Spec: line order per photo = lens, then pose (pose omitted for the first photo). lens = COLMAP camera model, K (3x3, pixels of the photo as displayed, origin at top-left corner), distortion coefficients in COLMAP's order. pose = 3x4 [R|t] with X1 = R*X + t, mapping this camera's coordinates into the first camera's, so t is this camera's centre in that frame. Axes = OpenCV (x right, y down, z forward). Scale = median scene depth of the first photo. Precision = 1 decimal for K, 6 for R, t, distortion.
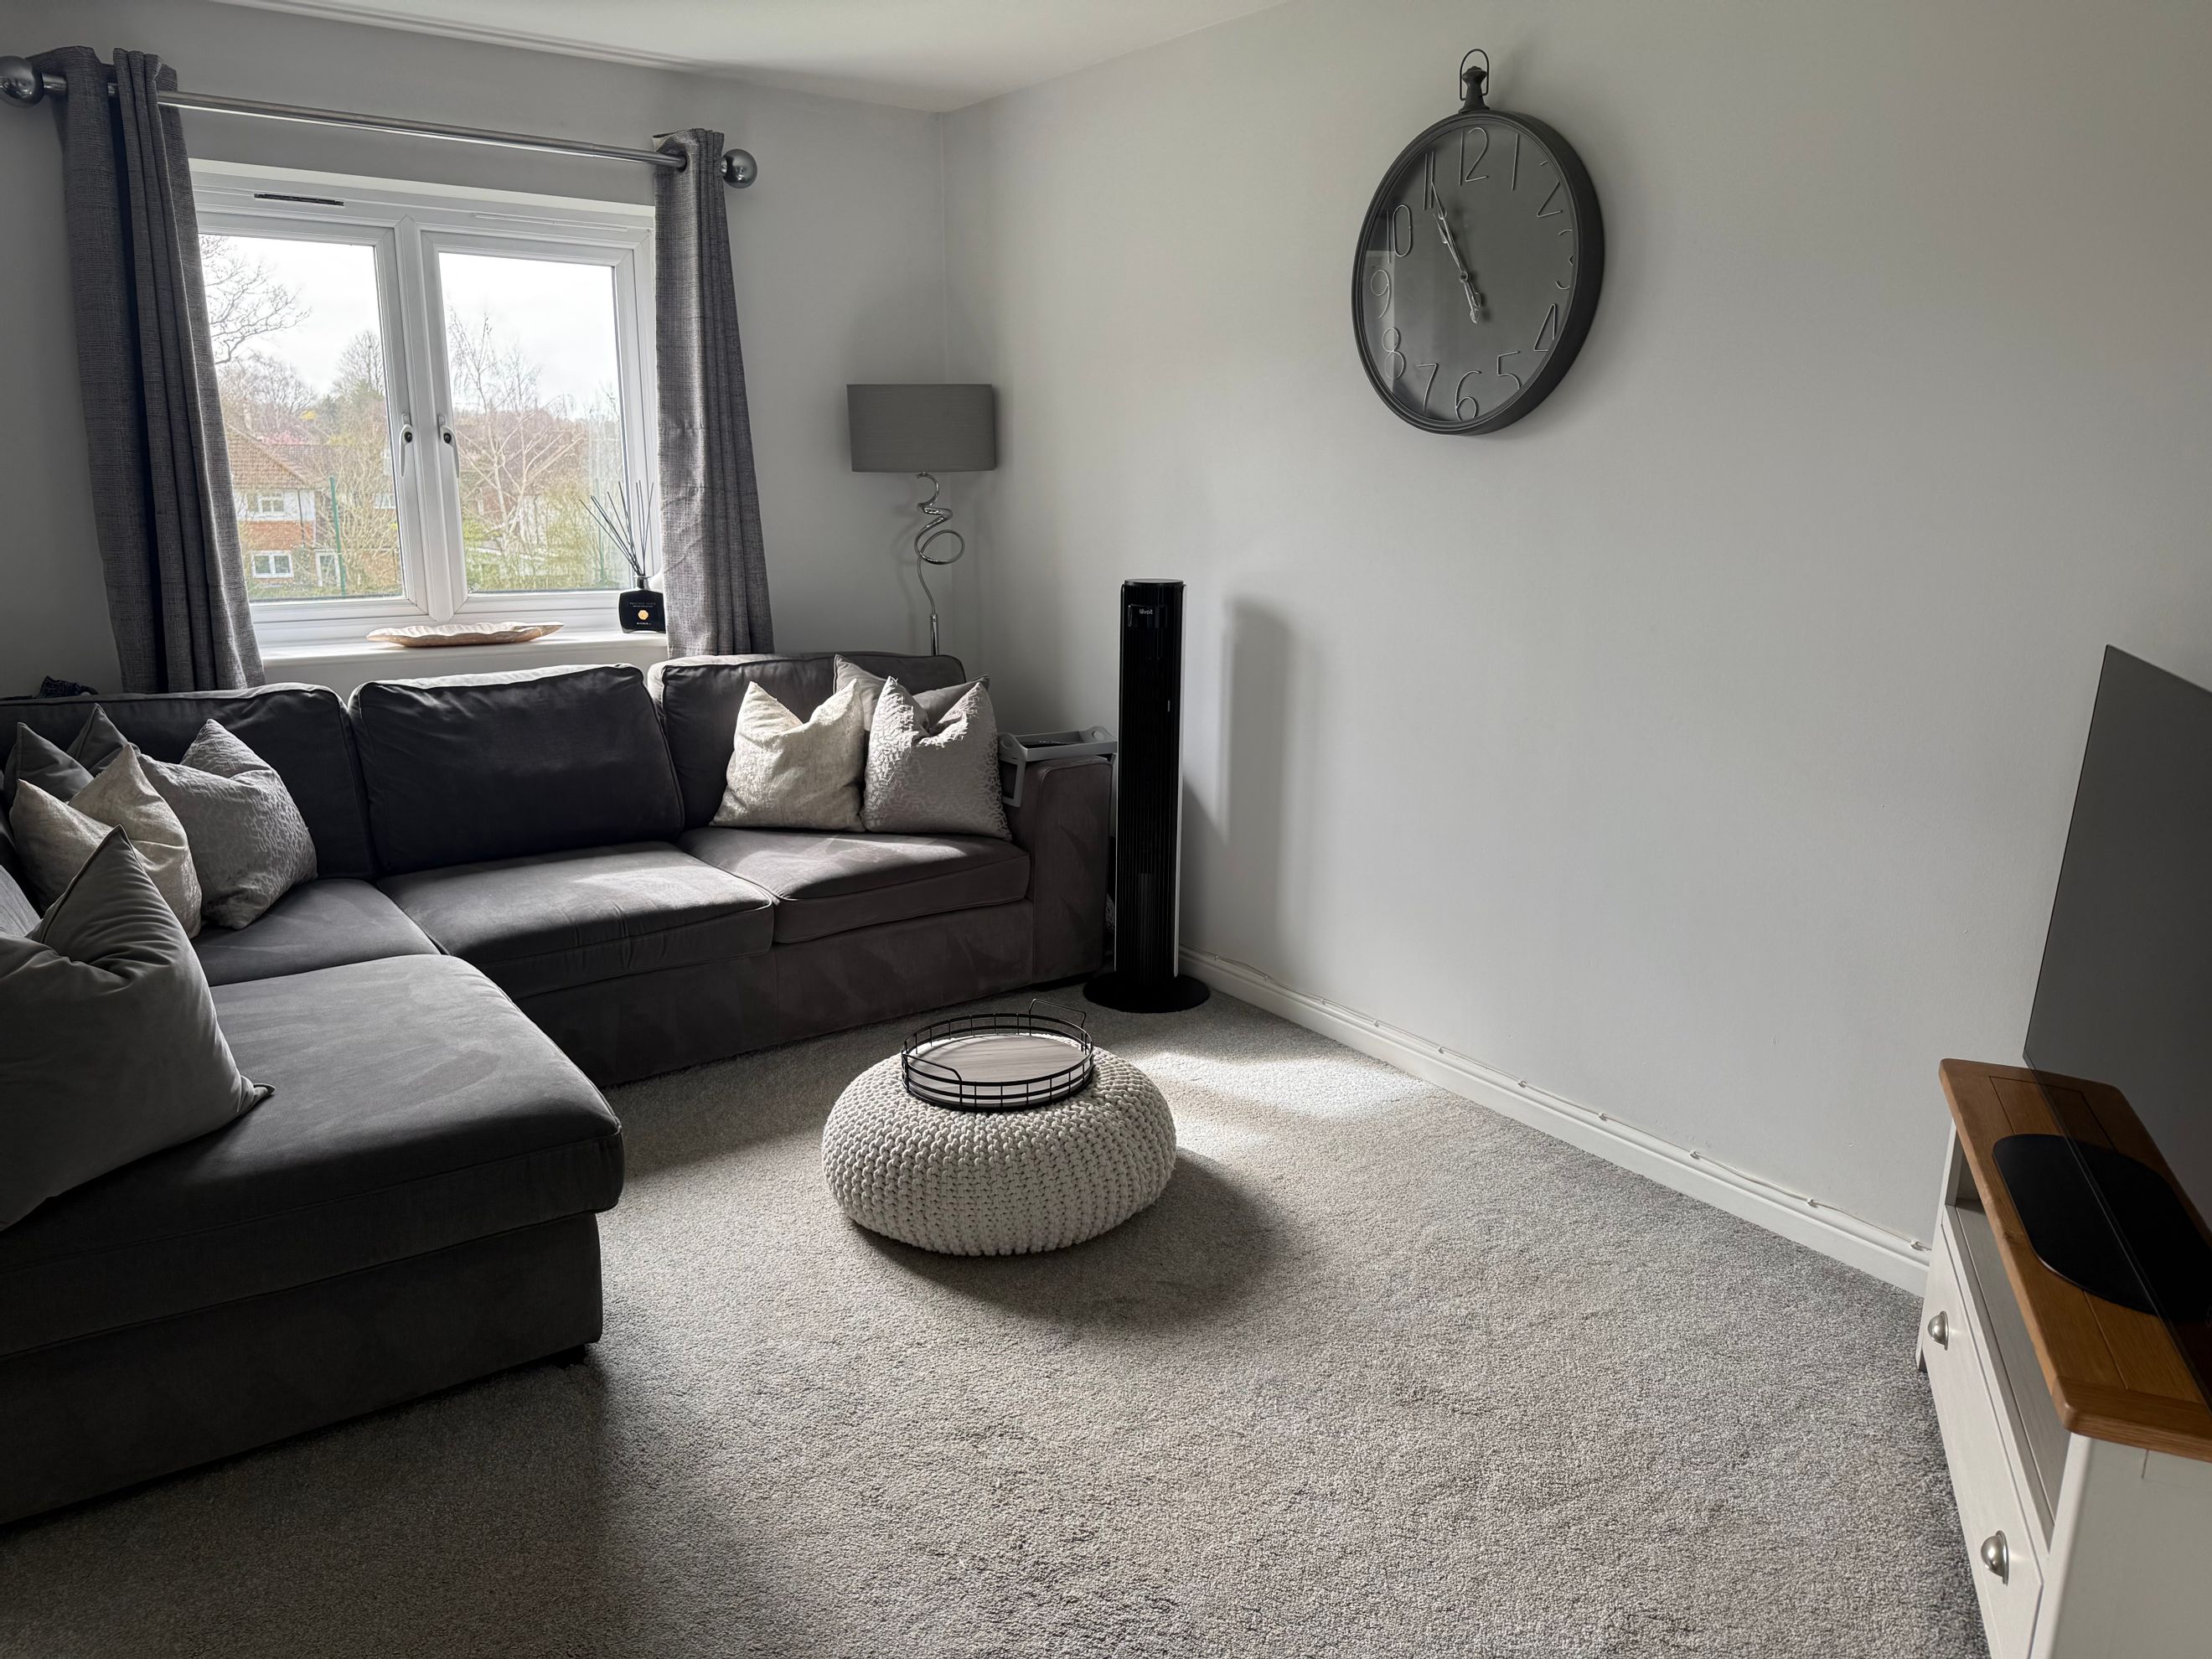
lens RADIAL K [[1535.0, 0, 1113.9], [0, 1535.0, 833.8], [0, 0, 1]] dist [0.039295, -0.053076]
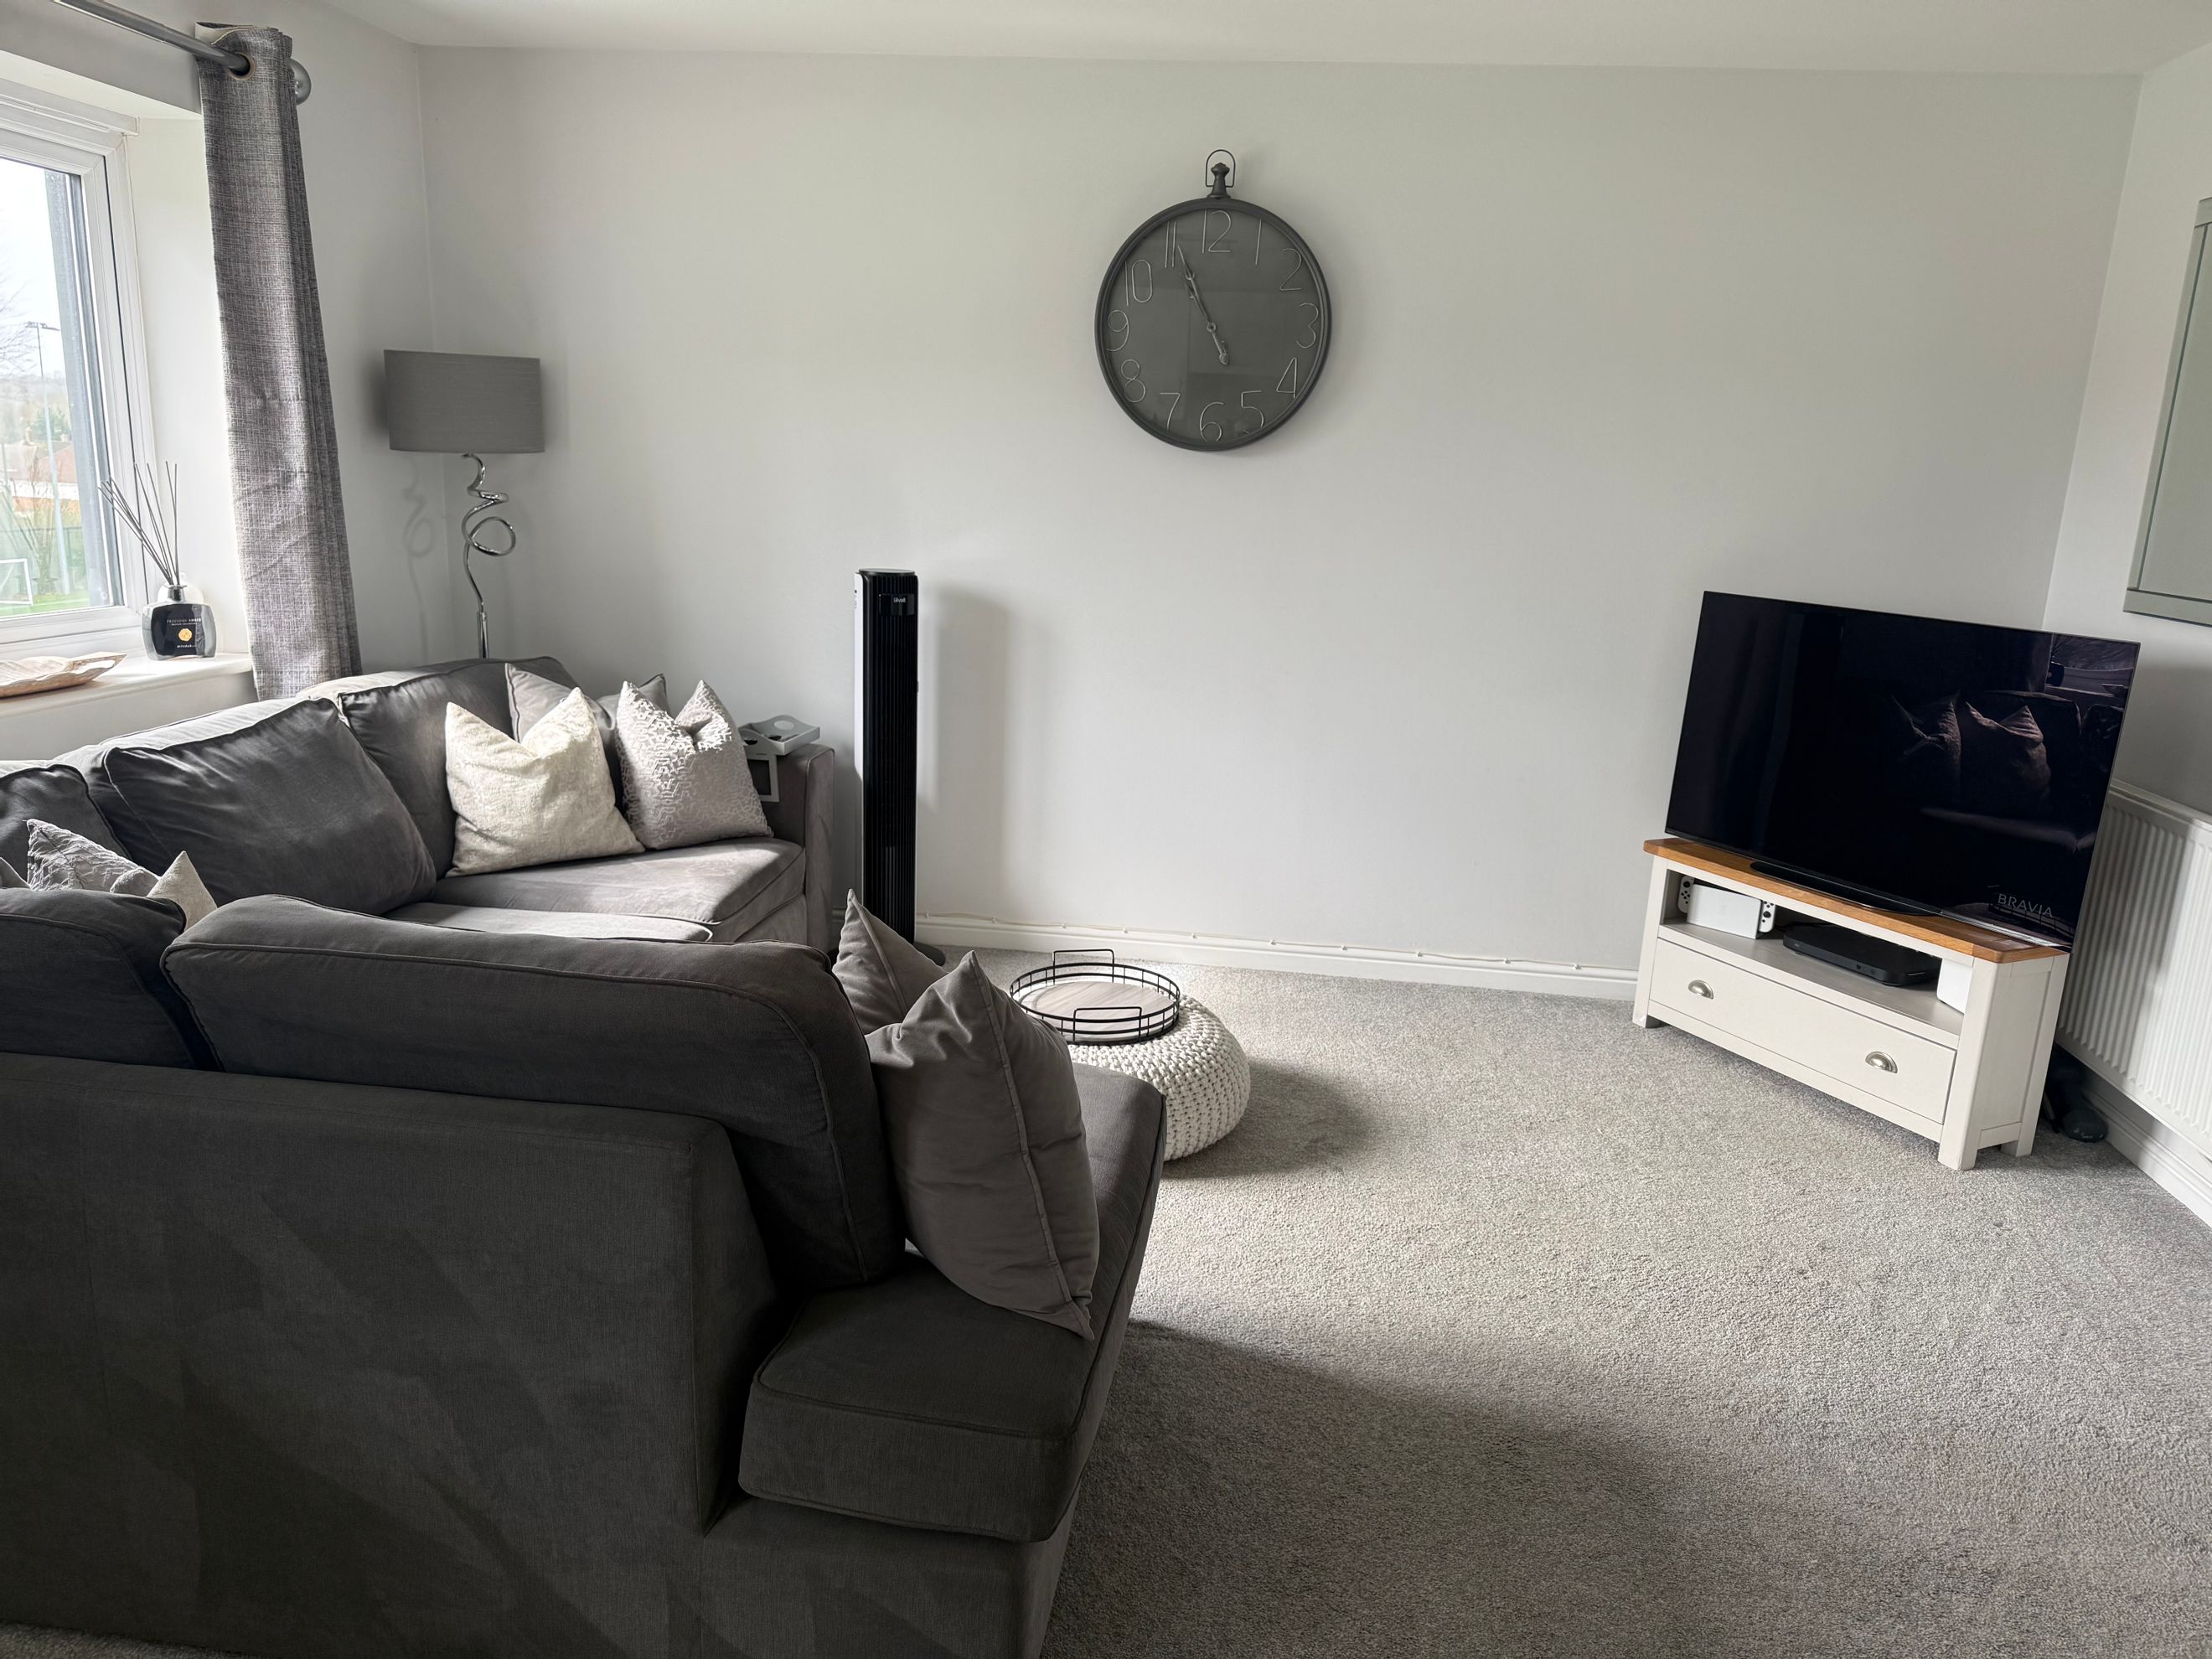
lens RADIAL K [[1535.0, 0, 1121.7], [0, 1535.0, 837.4], [0, 0, 1]] dist [0.039295, -0.053076]
pose [[0.680895, -0.157947, 0.715147, -0.608620], [0.138414, 0.986623, 0.086120, -0.047849], [-0.719183, 0.040347, 0.693648, 0.140081]]
